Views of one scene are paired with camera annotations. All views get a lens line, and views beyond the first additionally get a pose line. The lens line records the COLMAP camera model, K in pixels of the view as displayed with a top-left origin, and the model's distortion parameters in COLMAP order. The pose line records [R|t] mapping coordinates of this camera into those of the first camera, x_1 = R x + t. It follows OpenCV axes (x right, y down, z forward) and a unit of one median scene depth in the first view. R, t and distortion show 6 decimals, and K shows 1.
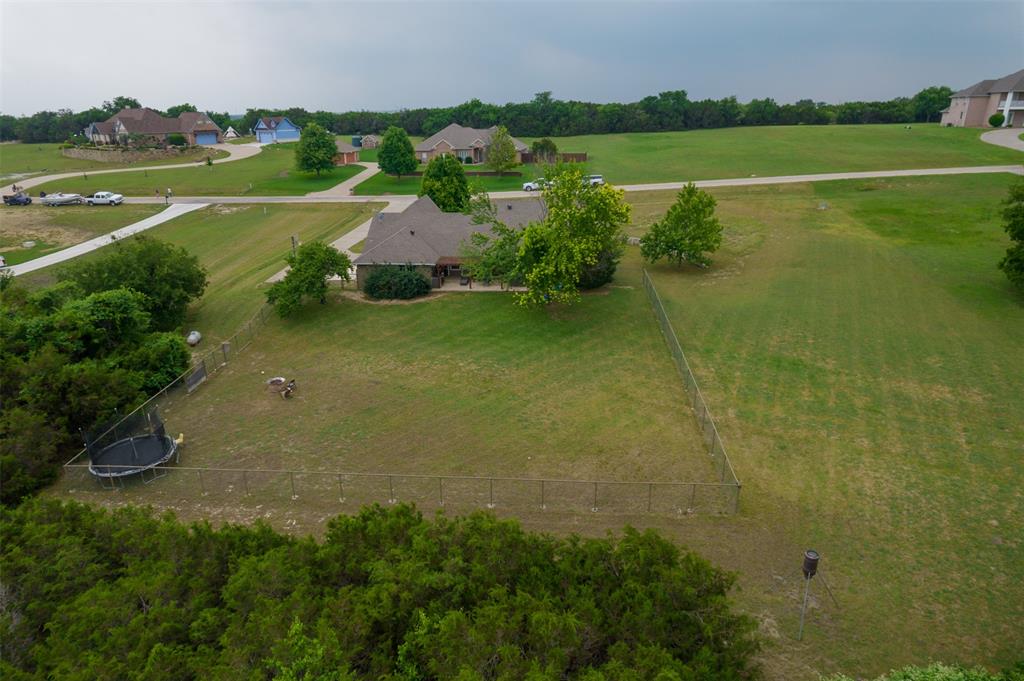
lens RADIAL K [[665.3, 0, 509.5], [0, 665.3, 324.8], [0, 0, 1]] dist [-0.080376, 0.084061]
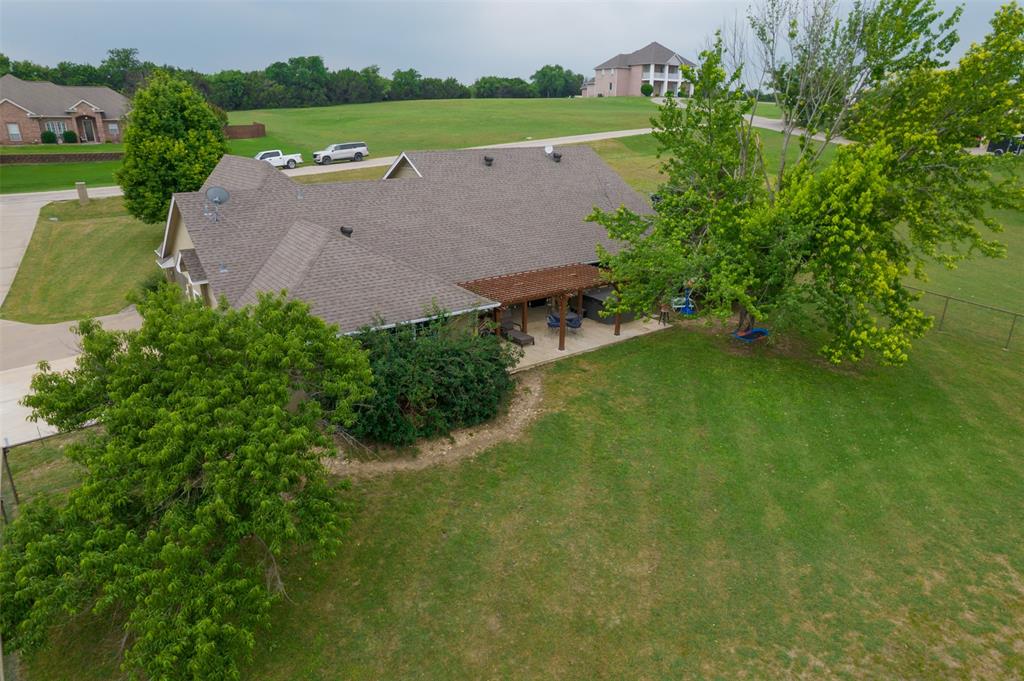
lens RADIAL K [[665.3, 0, 509.5], [0, 665.3, 324.8], [0, 0, 1]] dist [-0.080376, 0.084061]
pose [[0.762203, -0.190543, 0.618660, -0.173821], [0.197190, 0.978620, 0.058465, -0.052353], [-0.616573, 0.077431, 0.783481, 0.373791]]
